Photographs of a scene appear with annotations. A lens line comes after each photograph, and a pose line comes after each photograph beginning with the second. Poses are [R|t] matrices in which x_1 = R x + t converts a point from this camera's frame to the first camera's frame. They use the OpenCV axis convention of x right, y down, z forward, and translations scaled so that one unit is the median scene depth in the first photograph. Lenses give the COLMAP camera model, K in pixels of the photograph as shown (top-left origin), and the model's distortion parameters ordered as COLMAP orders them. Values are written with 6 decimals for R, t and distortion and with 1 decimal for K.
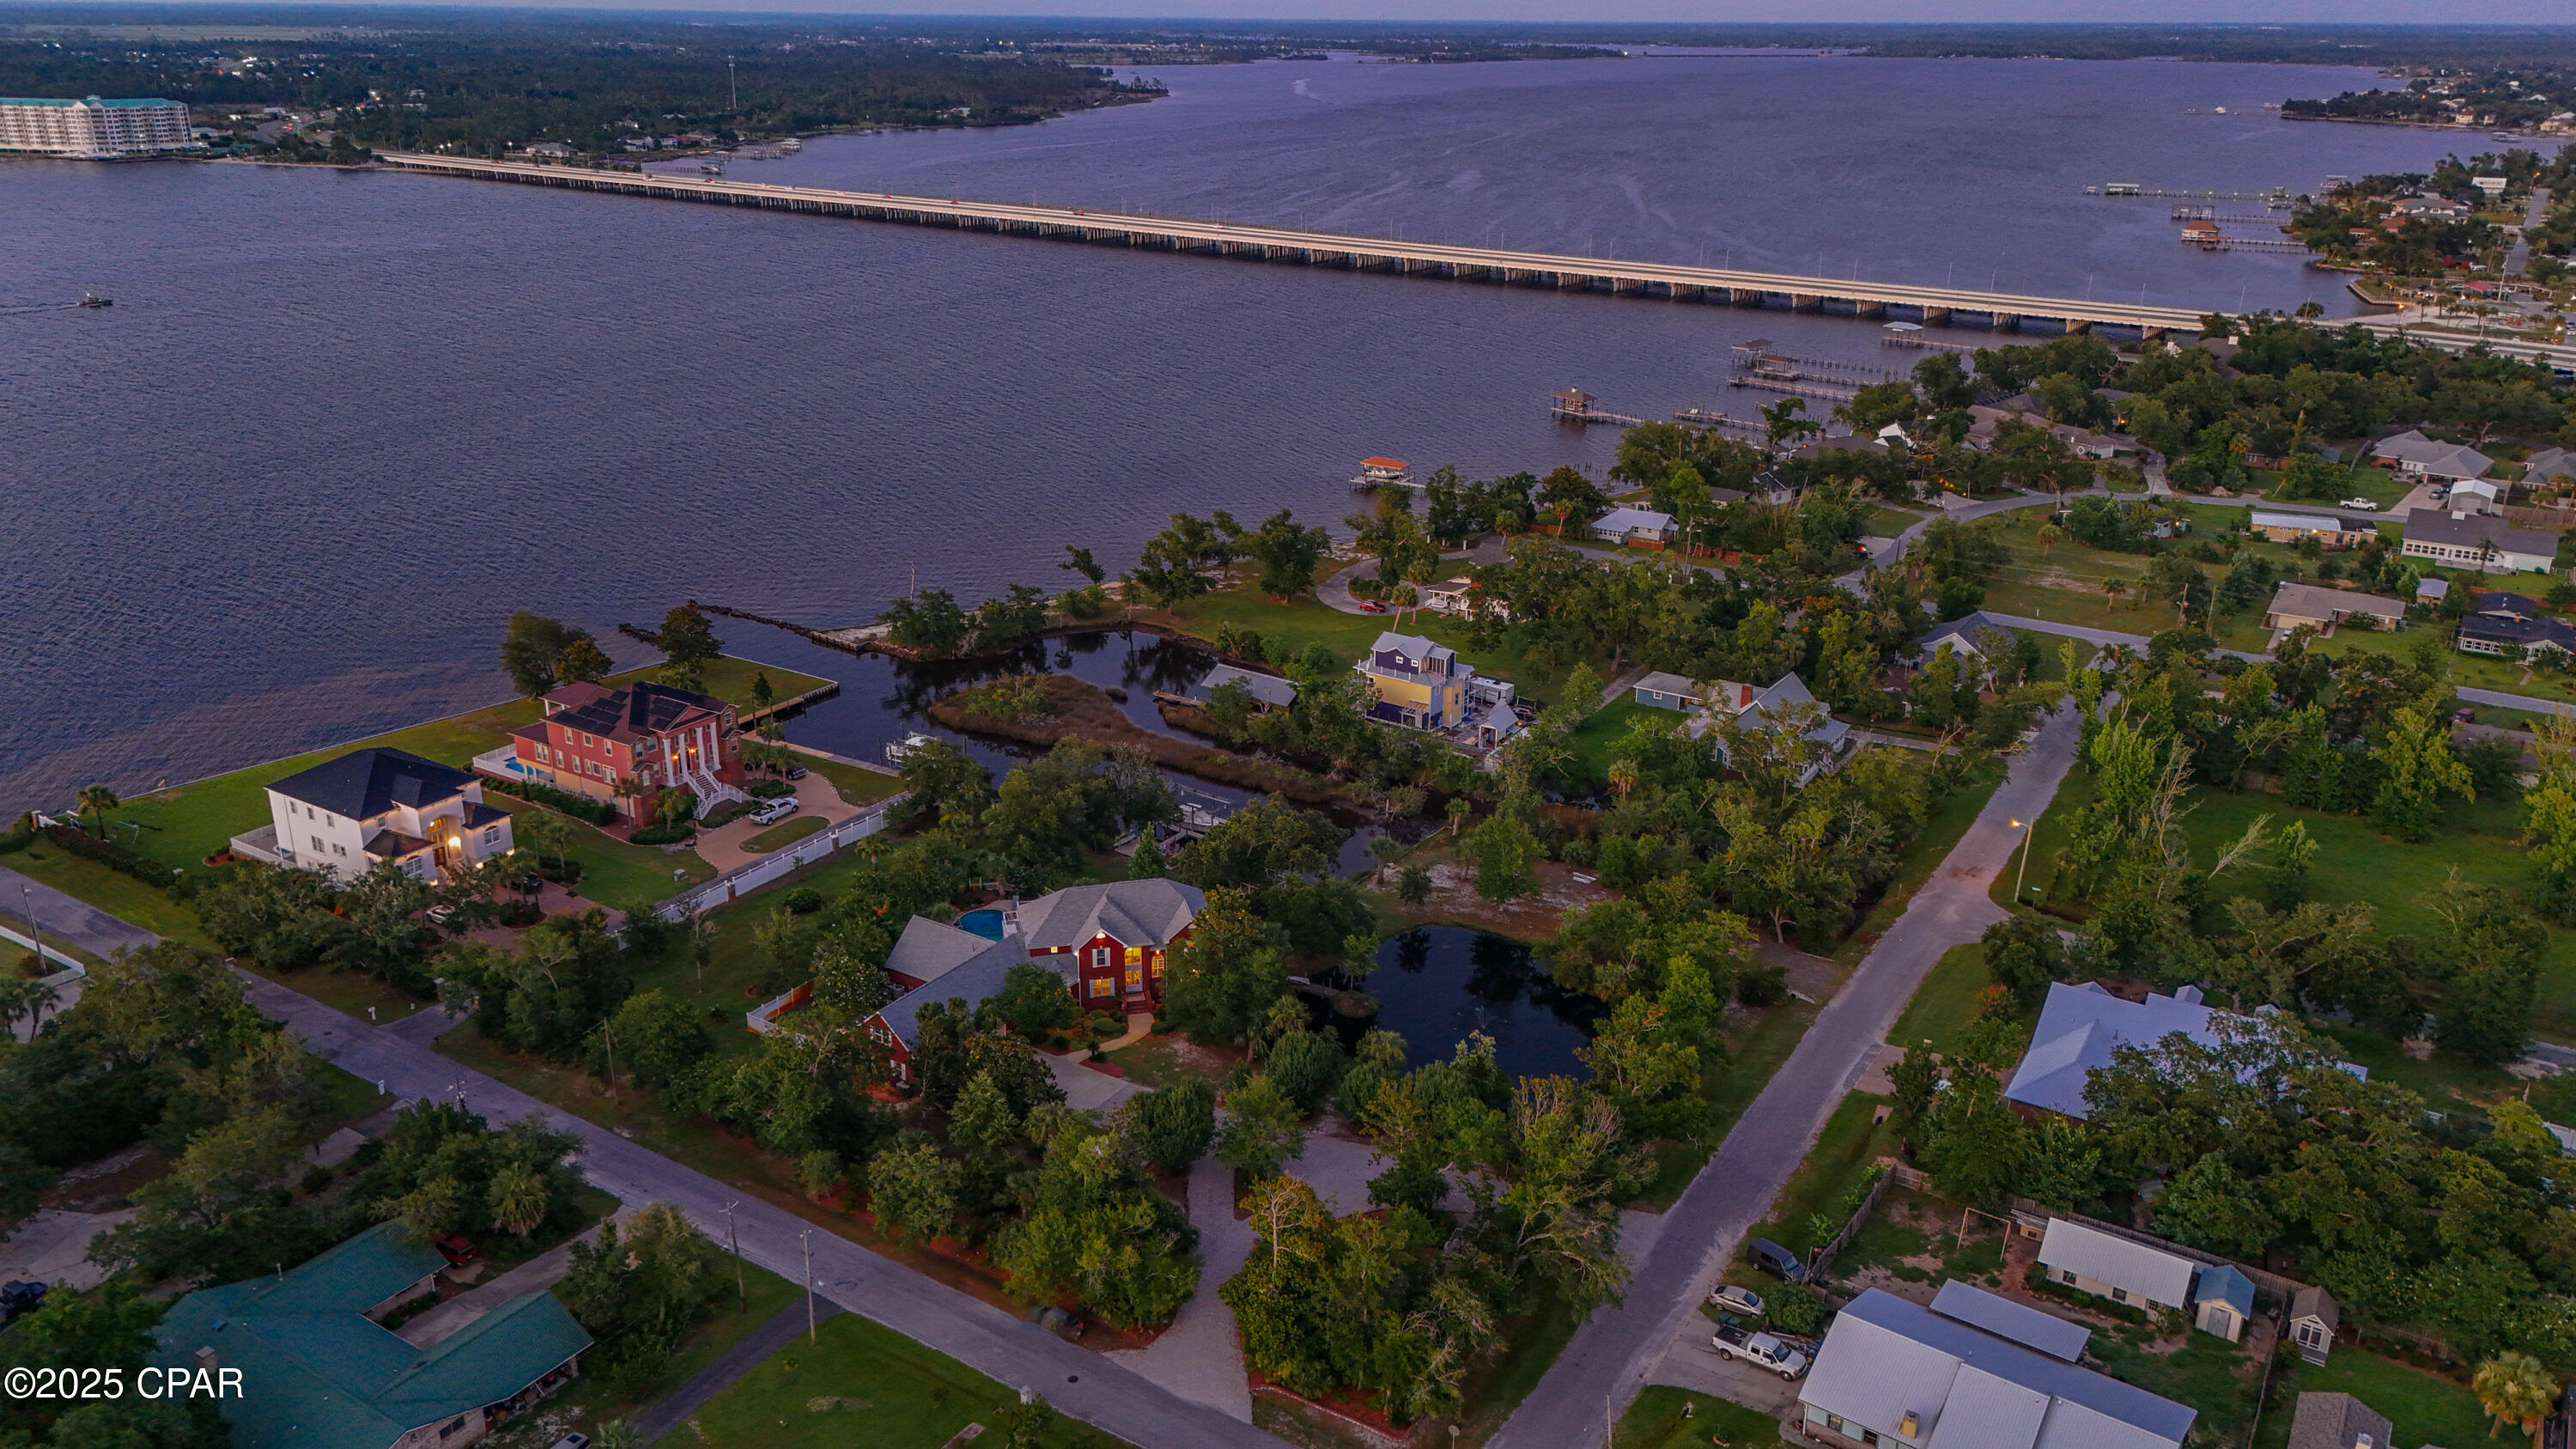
lens RADIAL K [[1906.2, 0, 1280.2], [0, 1906.2, 694.3], [0, 0, 1]] dist [0.106445, -0.120865]
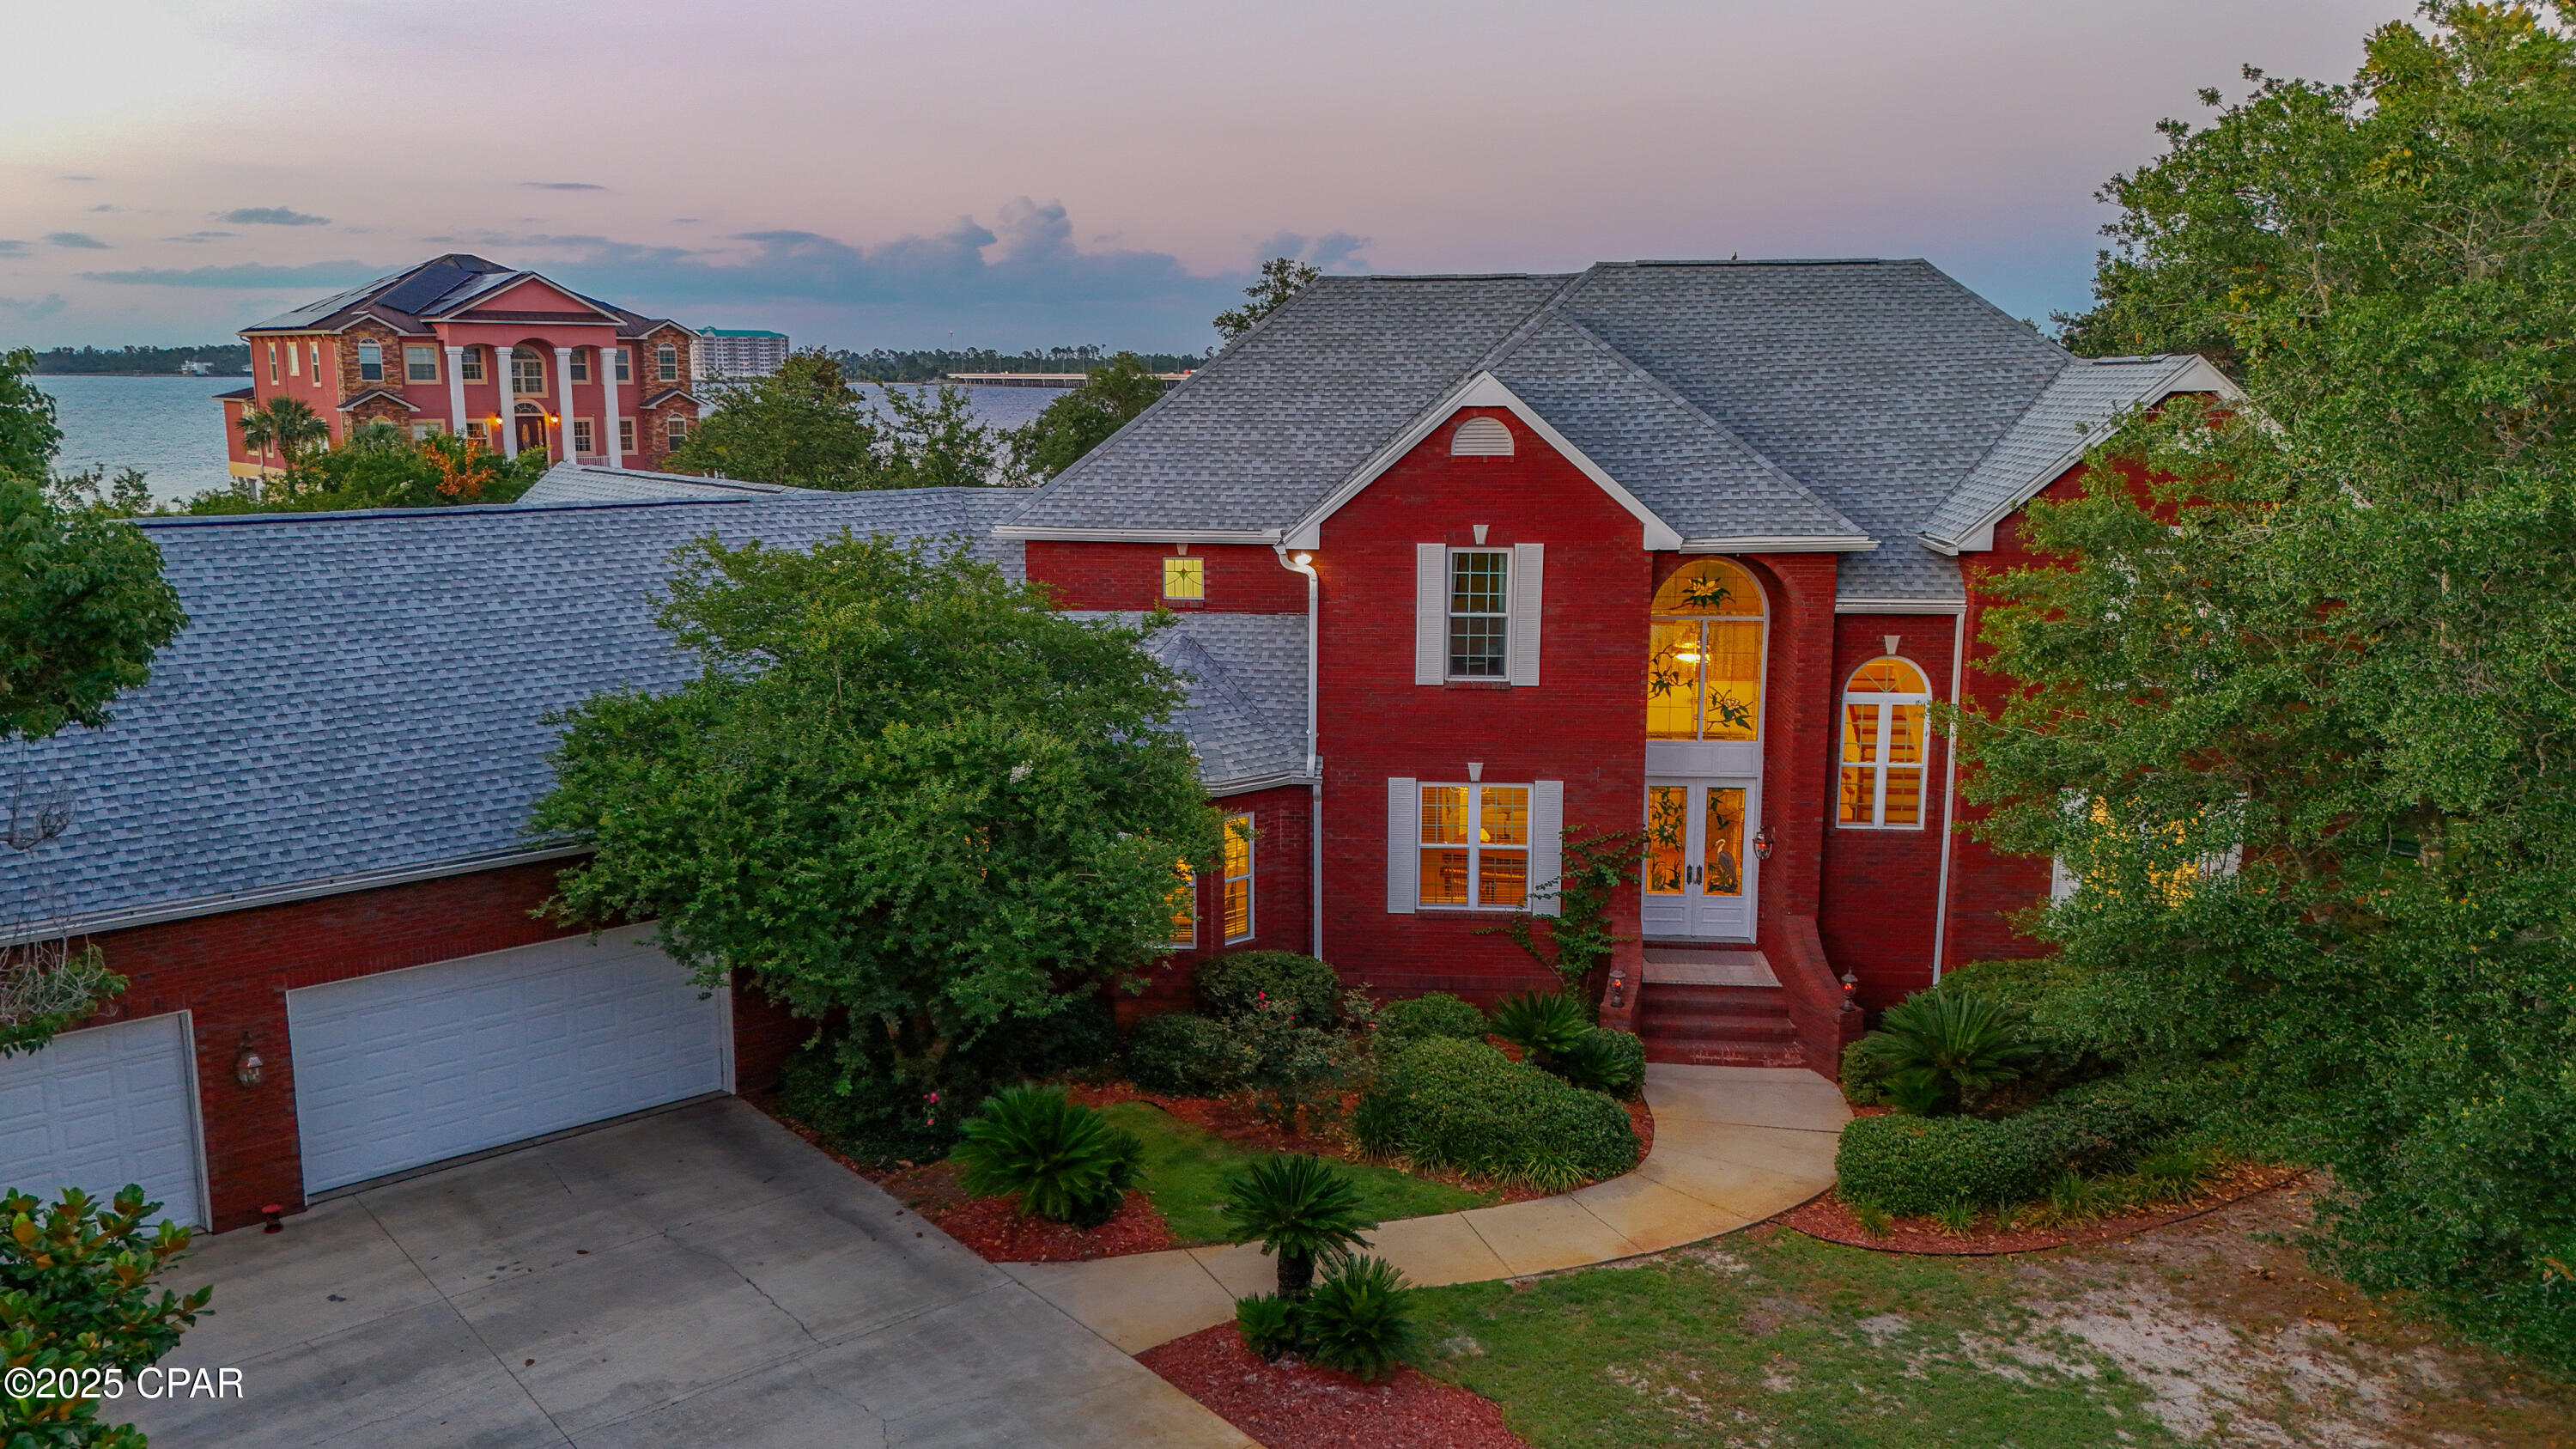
lens RADIAL K [[1901.3, 0, 1280.3], [0, 1901.3, 710.8], [0, 0, 1]] dist [0.070201, -0.058806]
pose [[0.958522, 0.044551, -0.281514, -0.054425], [-0.089799, 0.984609, -0.149936, 0.133598], [0.270502, 0.168996, 0.947770, 0.692454]]
